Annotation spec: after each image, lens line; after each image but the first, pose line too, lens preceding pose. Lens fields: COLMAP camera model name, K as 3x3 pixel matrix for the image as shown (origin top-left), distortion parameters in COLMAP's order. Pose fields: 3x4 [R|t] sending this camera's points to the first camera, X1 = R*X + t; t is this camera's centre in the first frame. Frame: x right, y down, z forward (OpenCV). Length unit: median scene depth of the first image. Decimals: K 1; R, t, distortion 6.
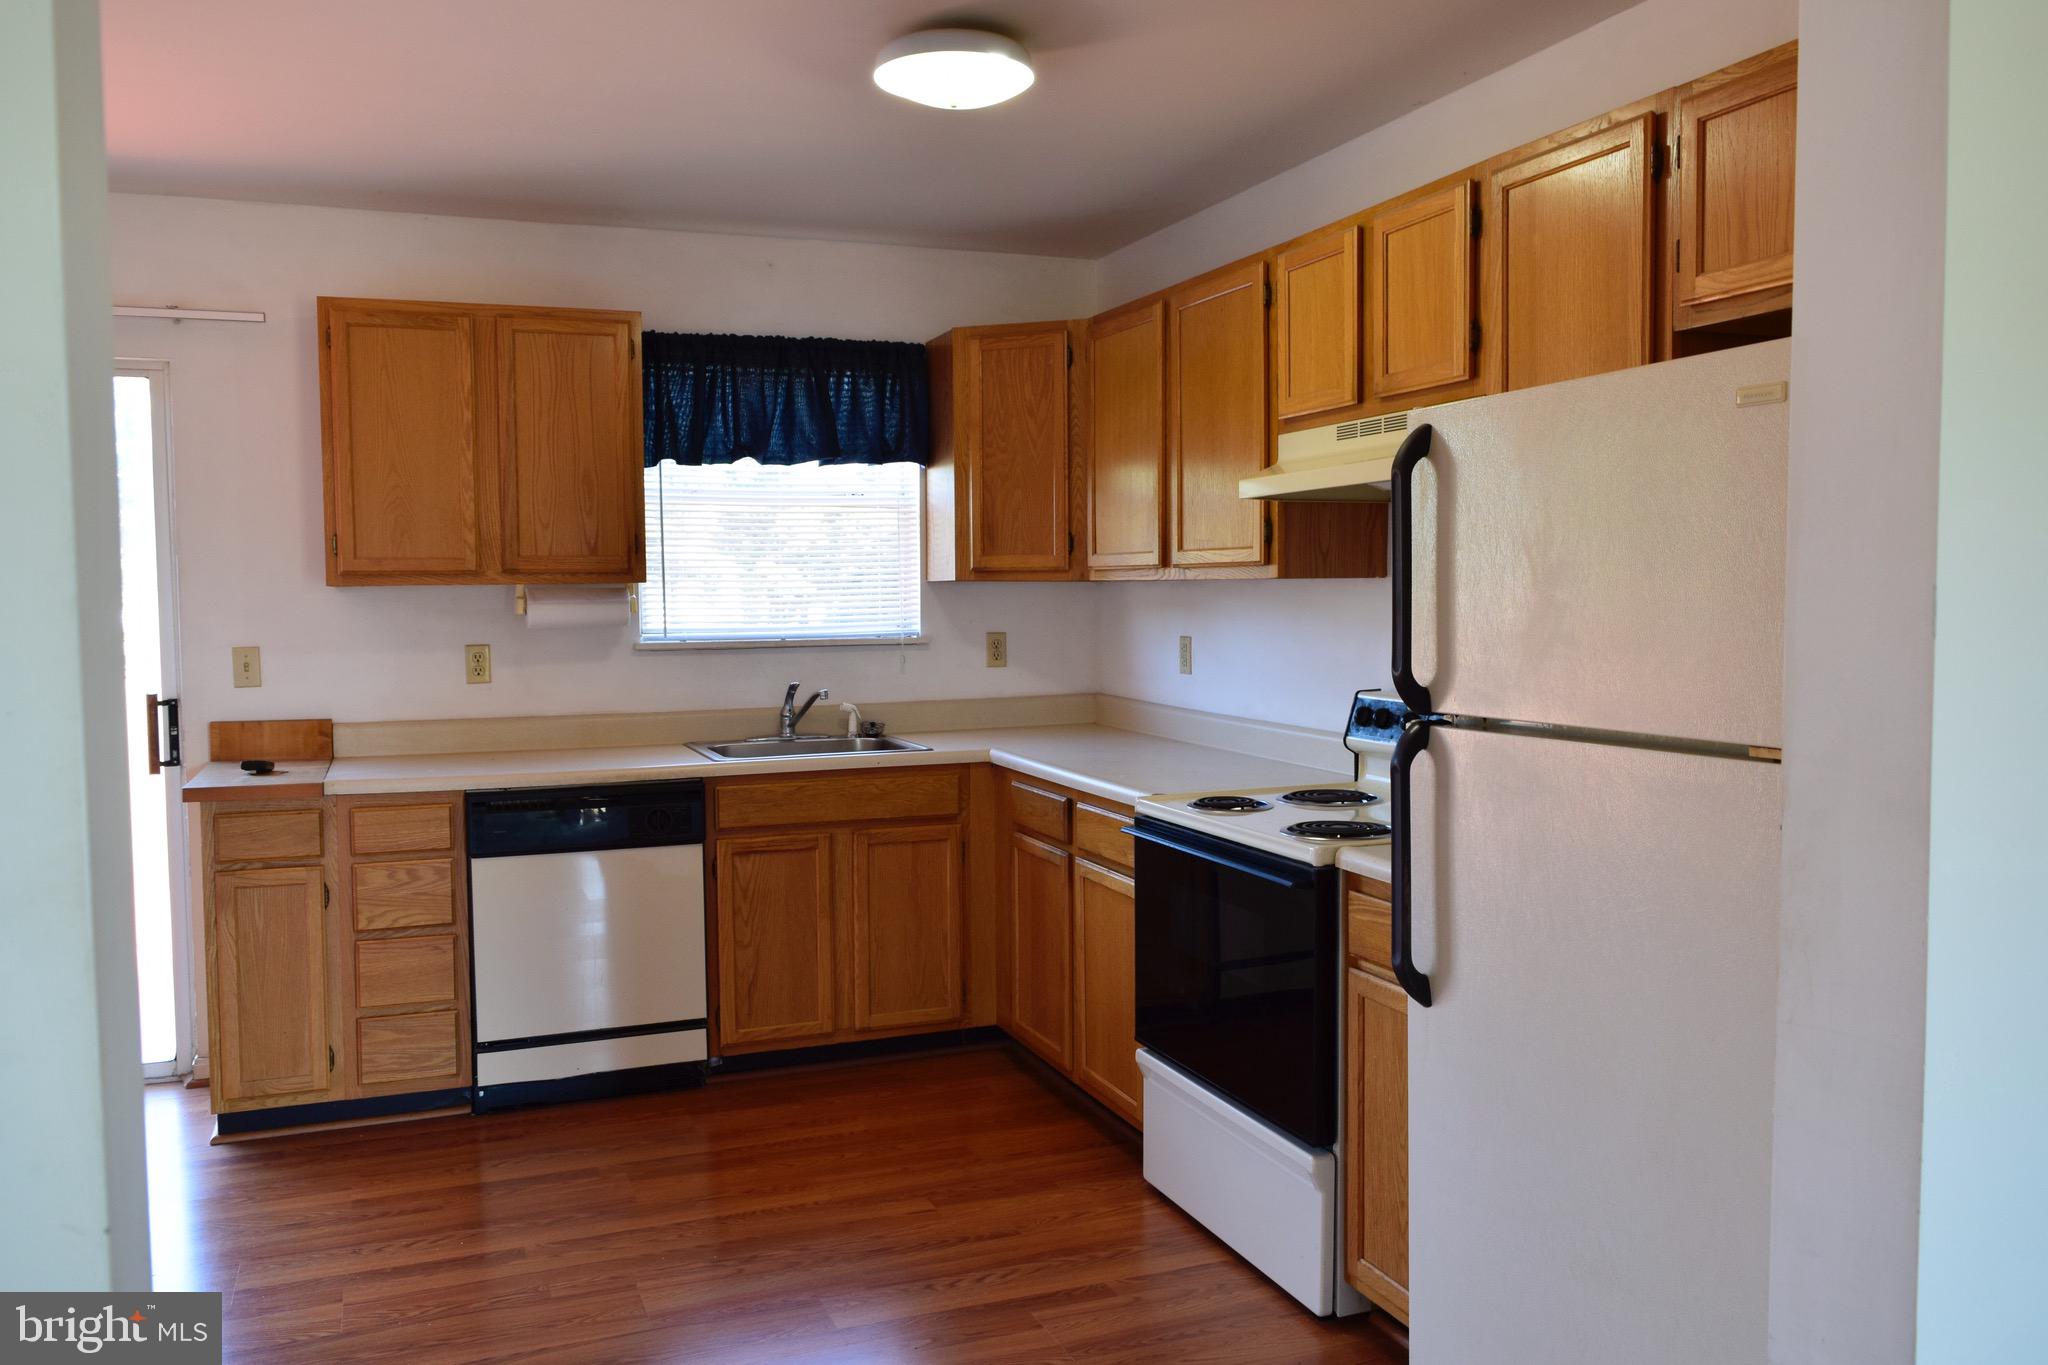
lens RADIAL K [[1625.5, 0, 1023.2], [0, 1625.5, 685.4], [0, 0, 1]] dist [0.007033, 0.007835]
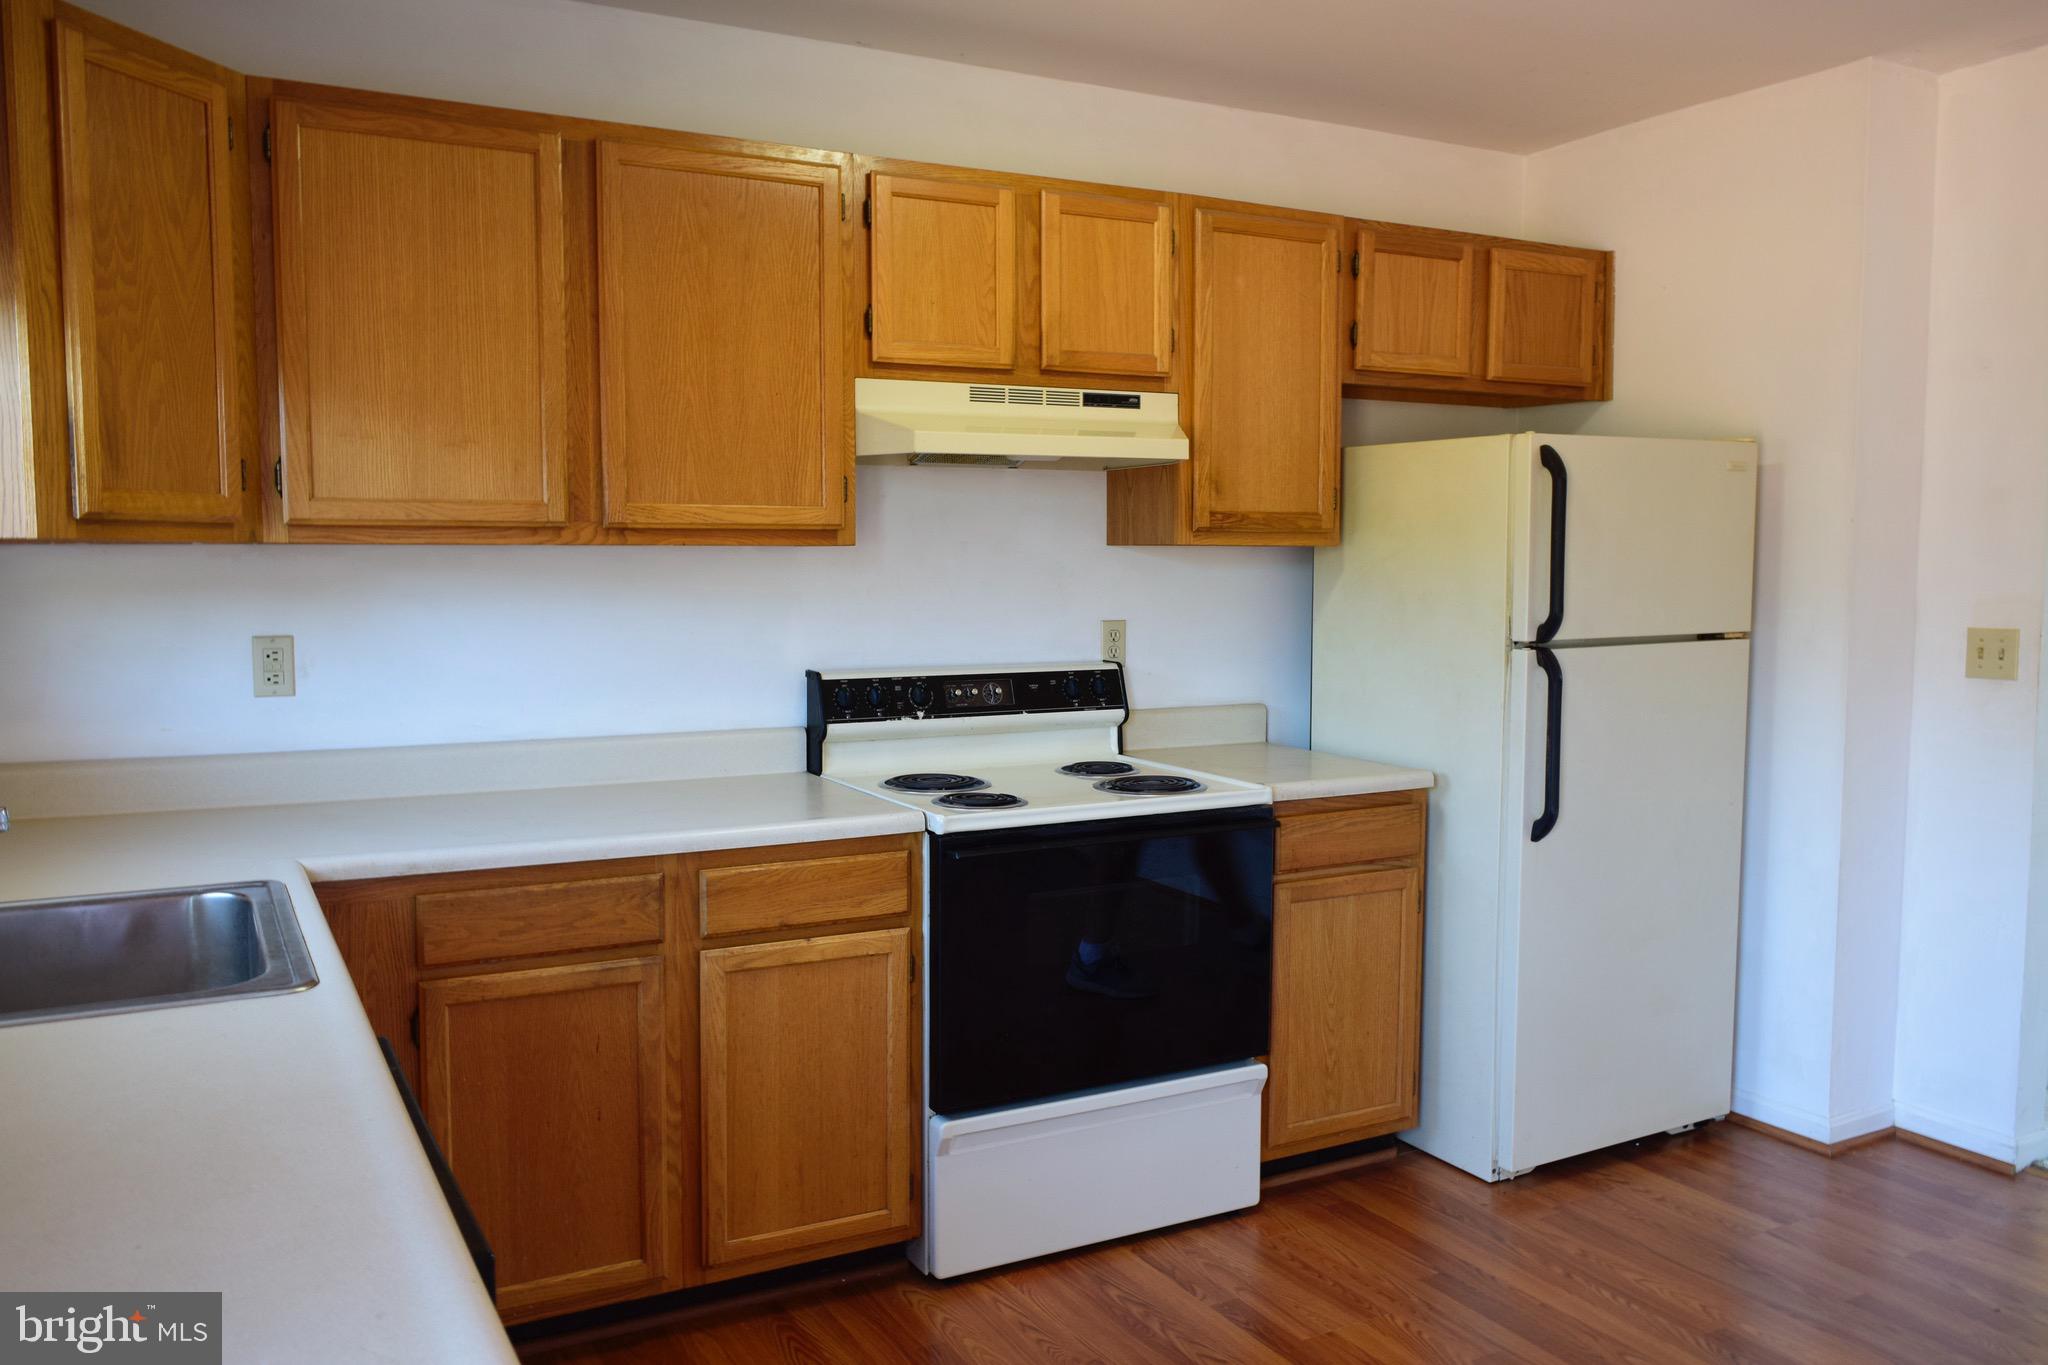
lens RADIAL K [[1625.5, 0, 1024.4], [0, 1625.5, 677.4], [0, 0, 1]] dist [0.007033, 0.007835]
pose [[-0.139574, -0.069034, 0.987802, -0.557675], [0.061237, 0.995056, 0.078193, -0.045815], [-0.988316, 0.071403, -0.134656, 0.812660]]
